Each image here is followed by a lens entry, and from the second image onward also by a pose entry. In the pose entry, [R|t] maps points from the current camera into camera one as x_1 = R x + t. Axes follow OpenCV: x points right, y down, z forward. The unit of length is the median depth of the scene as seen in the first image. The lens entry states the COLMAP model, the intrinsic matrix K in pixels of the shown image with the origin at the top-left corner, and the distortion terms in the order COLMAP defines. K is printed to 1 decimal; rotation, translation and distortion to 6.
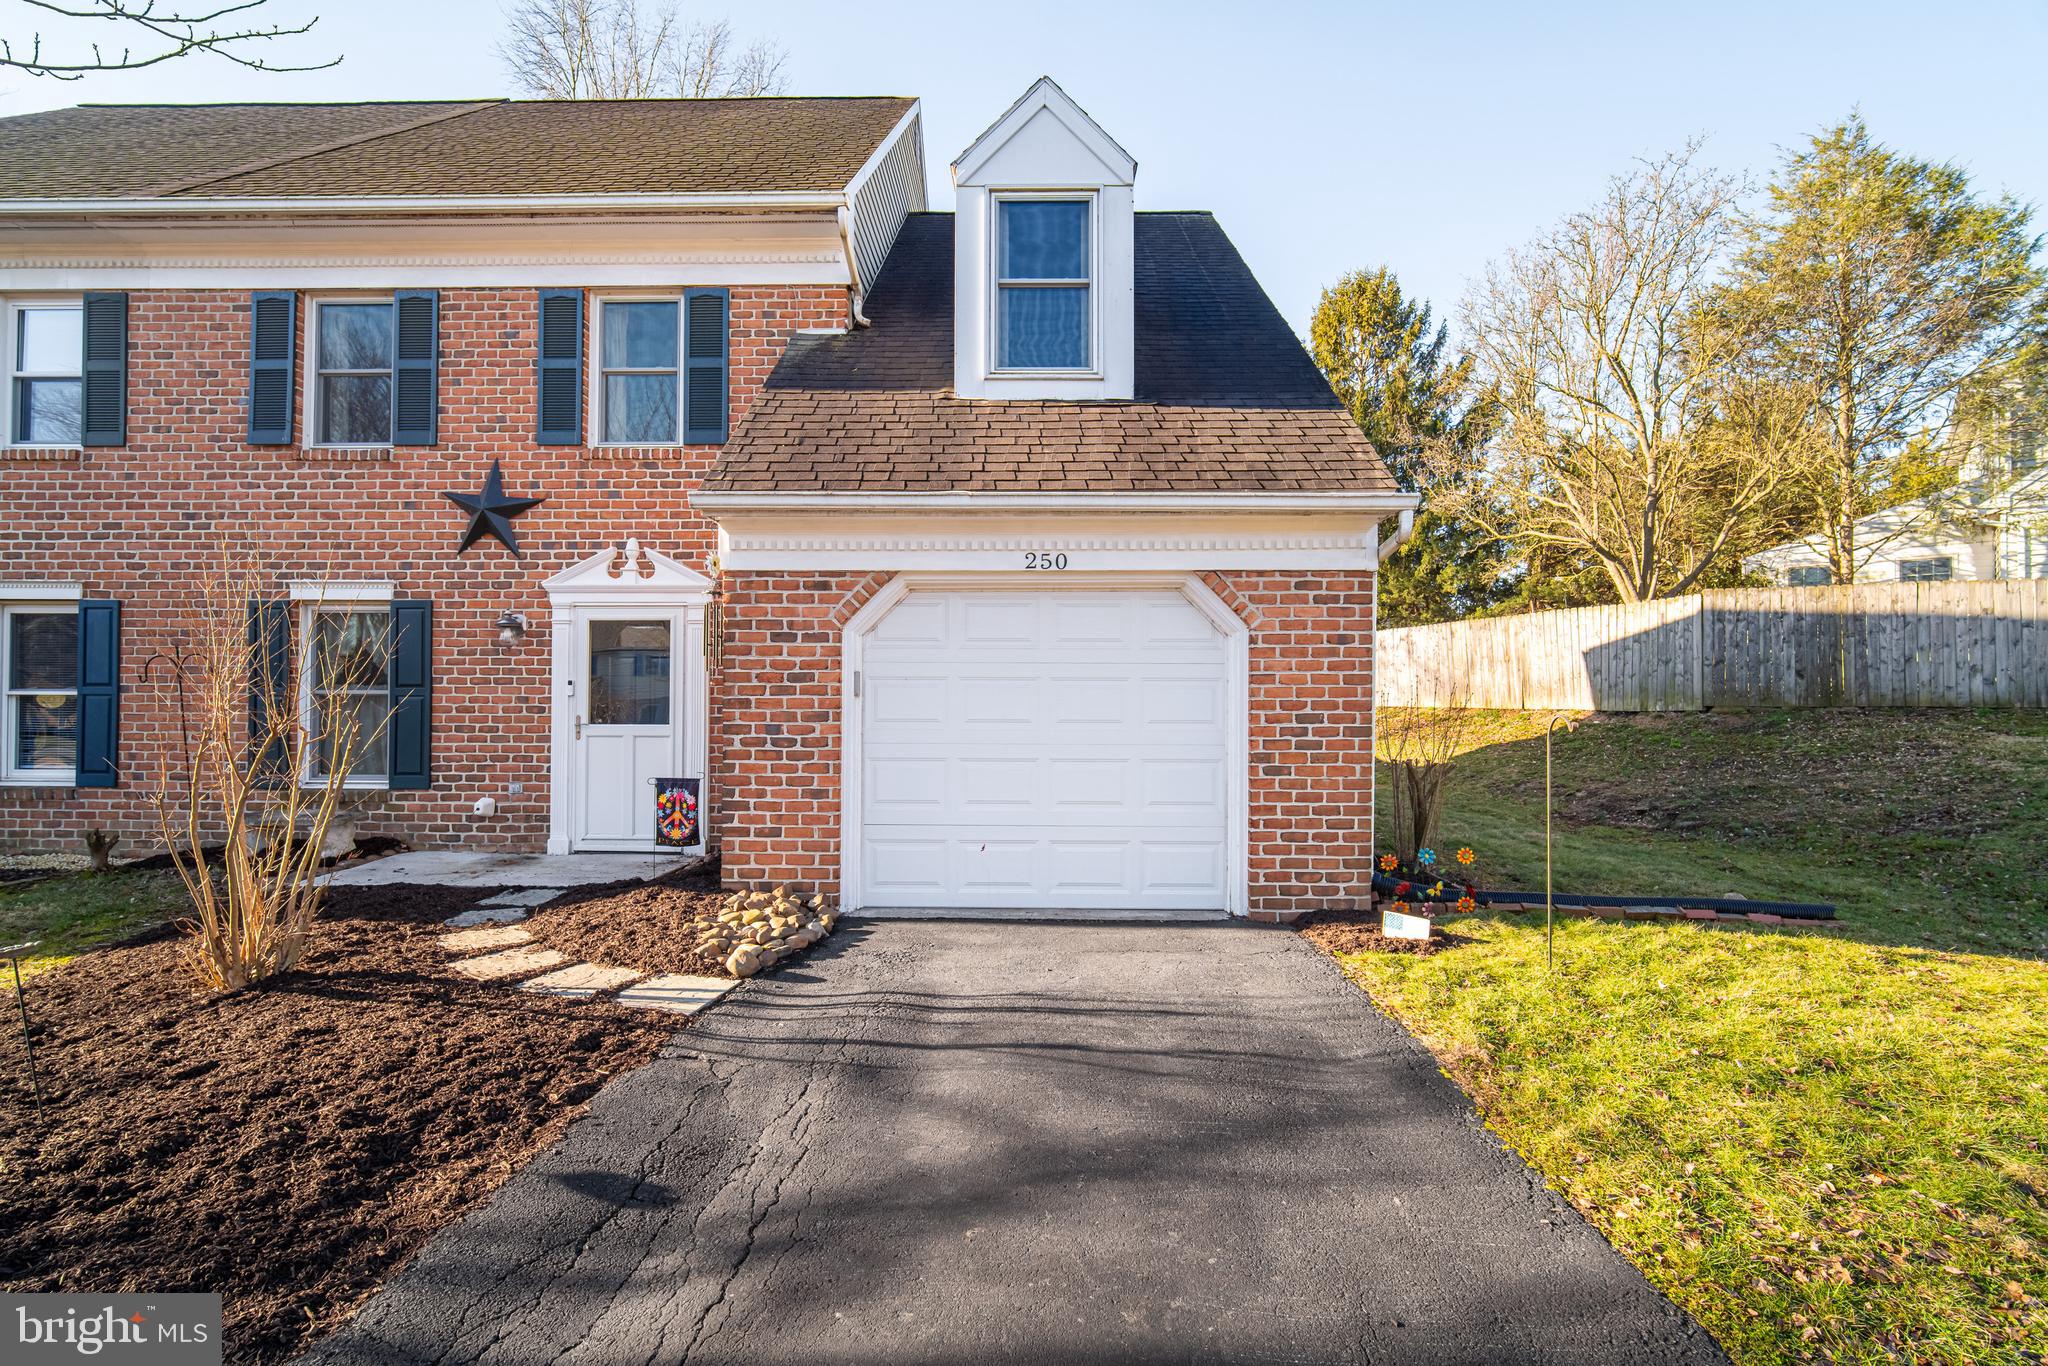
lens RADIAL K [[854.6, 0, 959.0], [0, 854.6, 684.5], [0, 0, 1]] dist [-0.013719, -0.000069]
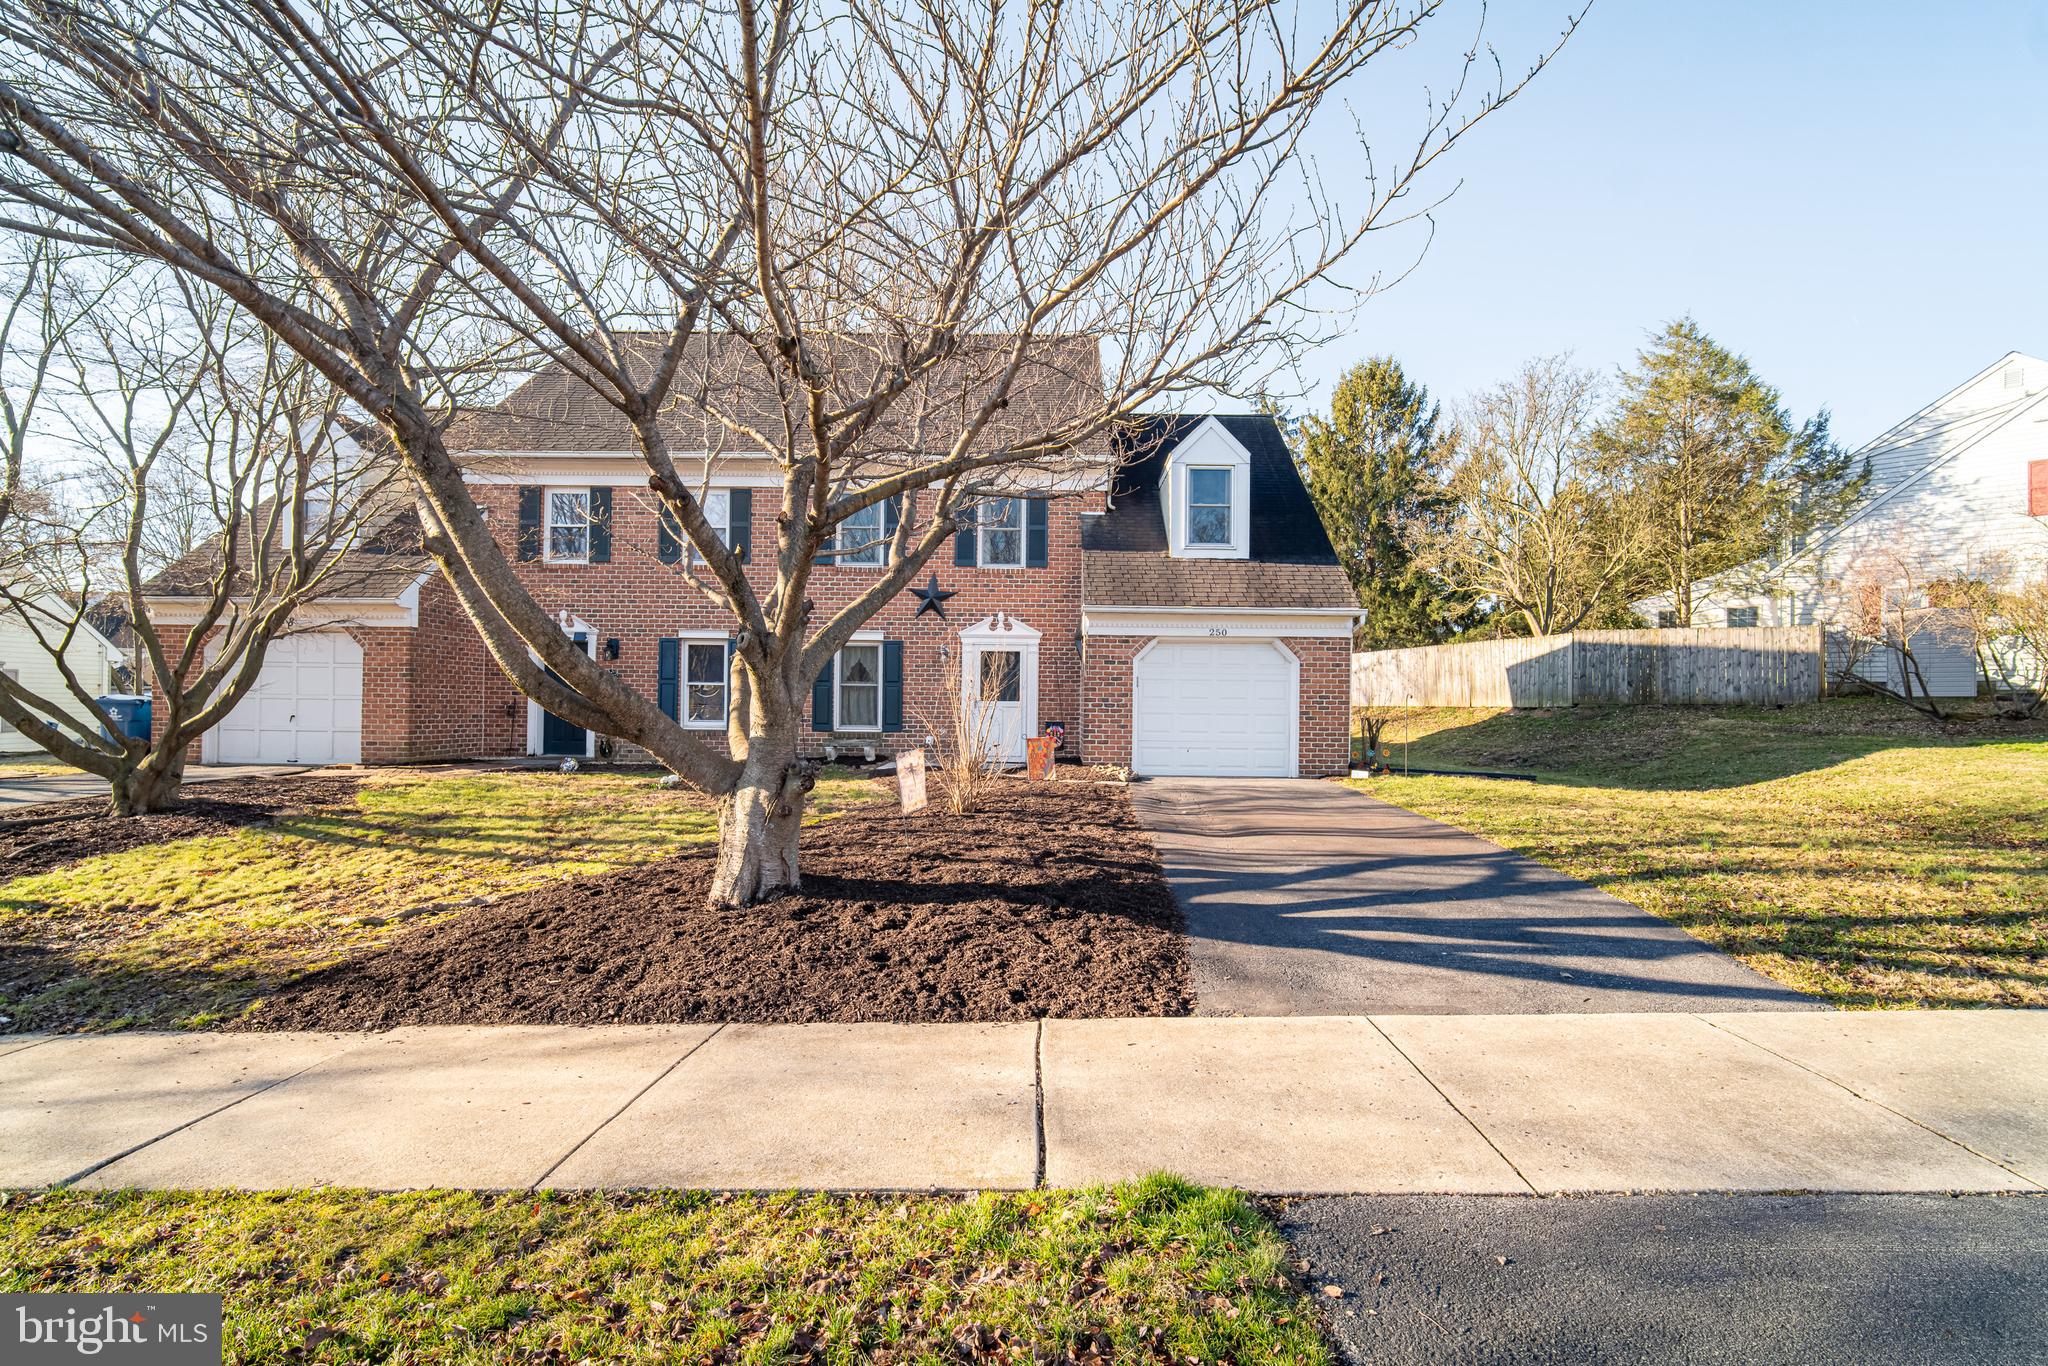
lens RADIAL K [[926.6, 0, 985.1], [0, 926.6, 692.2], [0, 0, 1]] dist [-0.005610, 0.000203]
pose [[0.999423, 0.008718, 0.032830, -0.503961], [-0.008673, 0.999961, -0.001542, 0.028590], [-0.032842, 0.001256, 0.999460, -1.262735]]
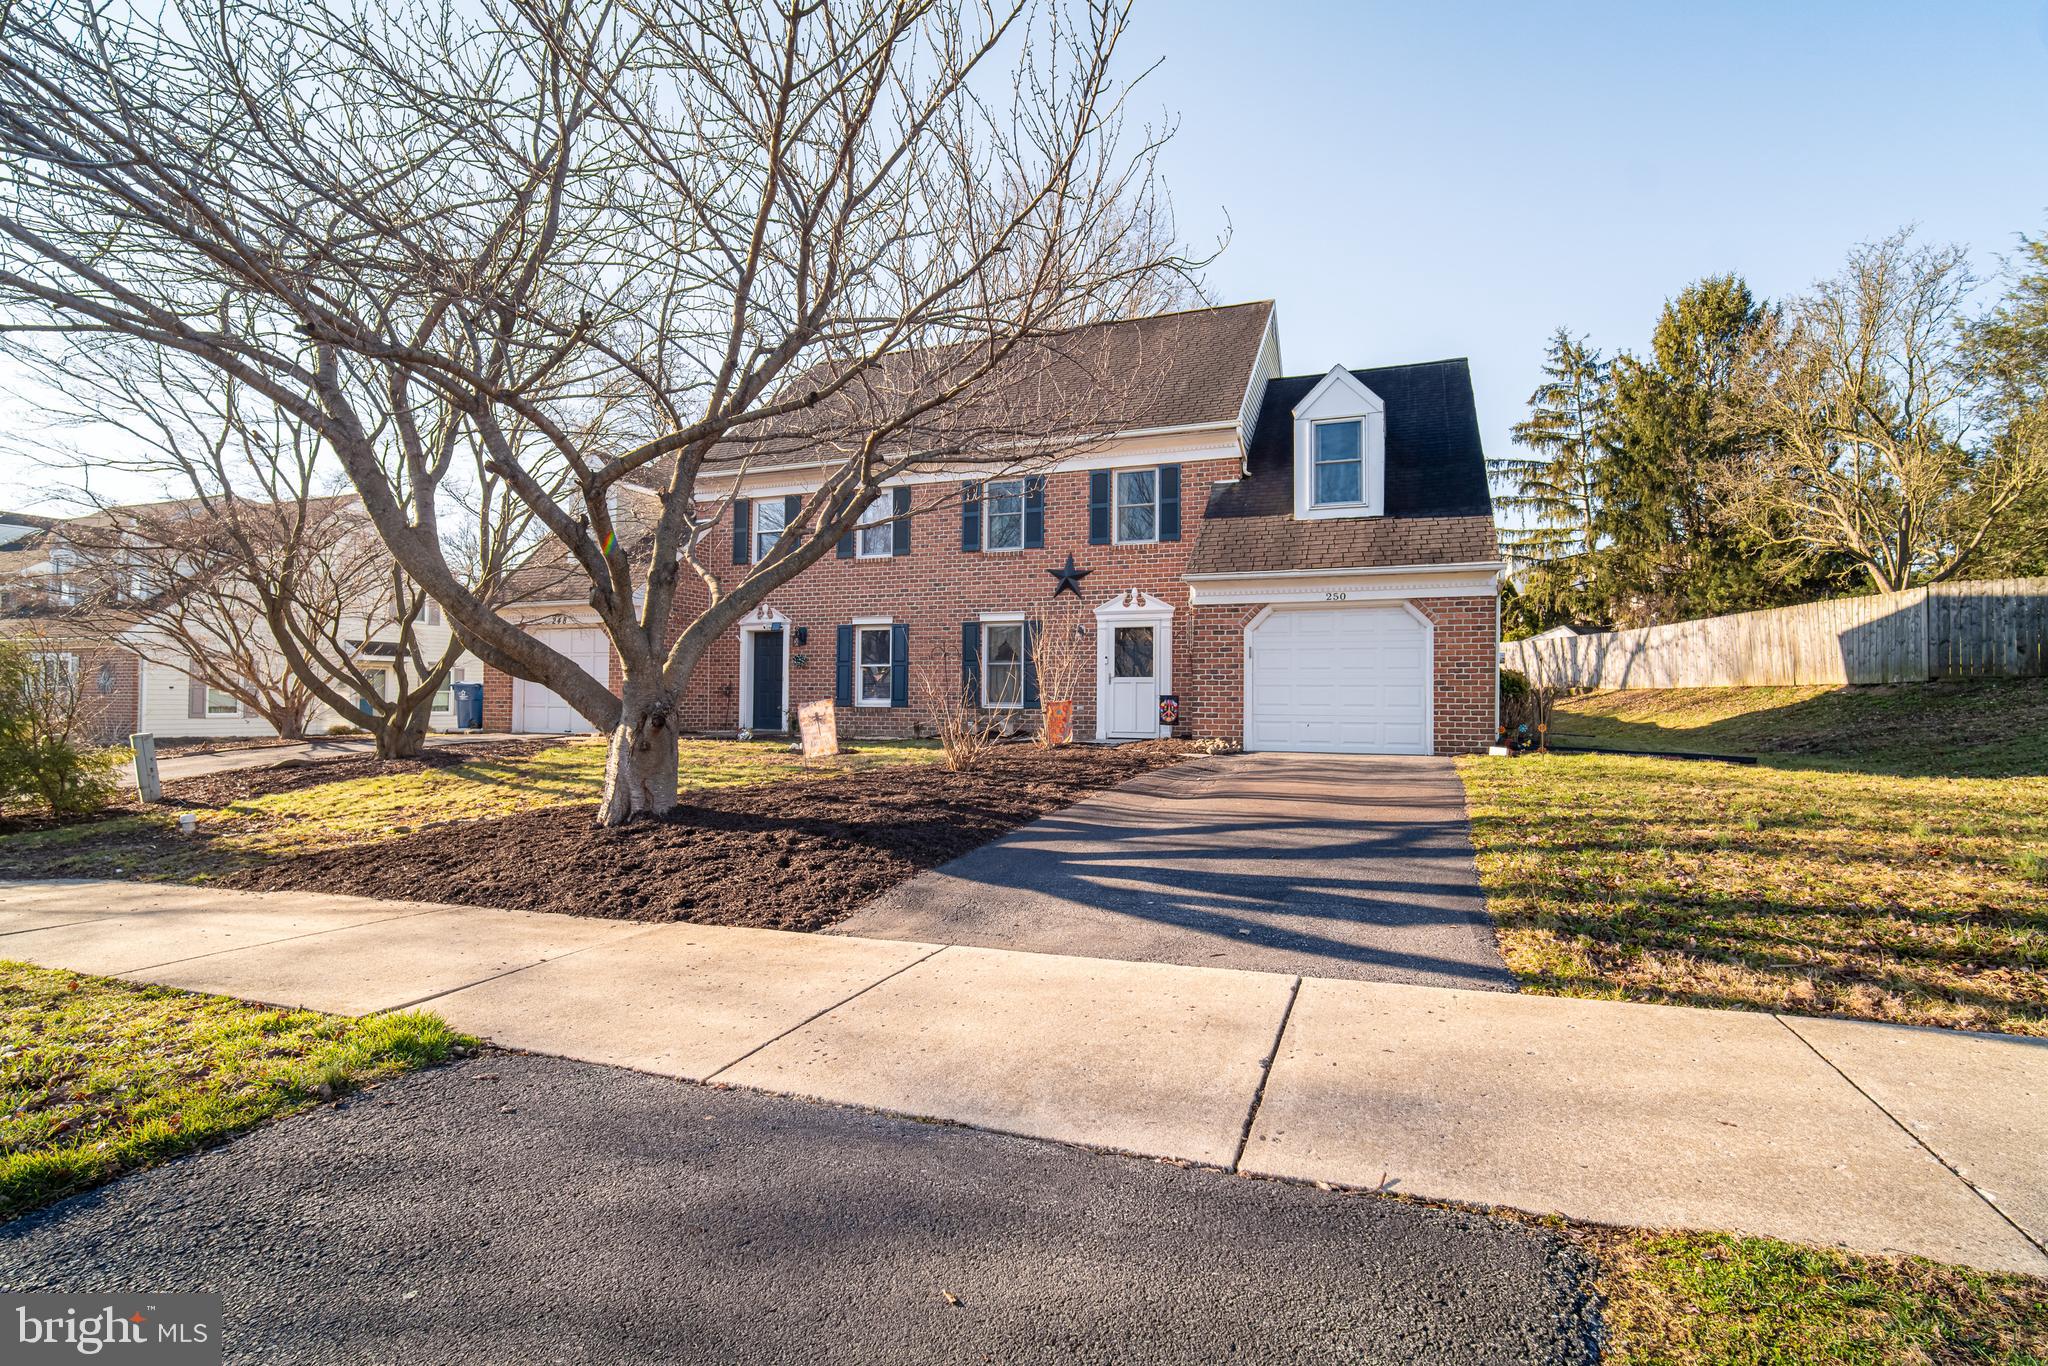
lens RADIAL K [[903.7, 0, 1024.0], [0, 903.7, 683.0], [0, 0, 1]] dist [-0.009910, 0.000644]
pose [[0.951512, -0.004153, -0.307582, 0.037807], [0.000795, 0.999939, -0.011042, 0.085389], [0.307609, 0.010262, 0.951457, -1.182481]]
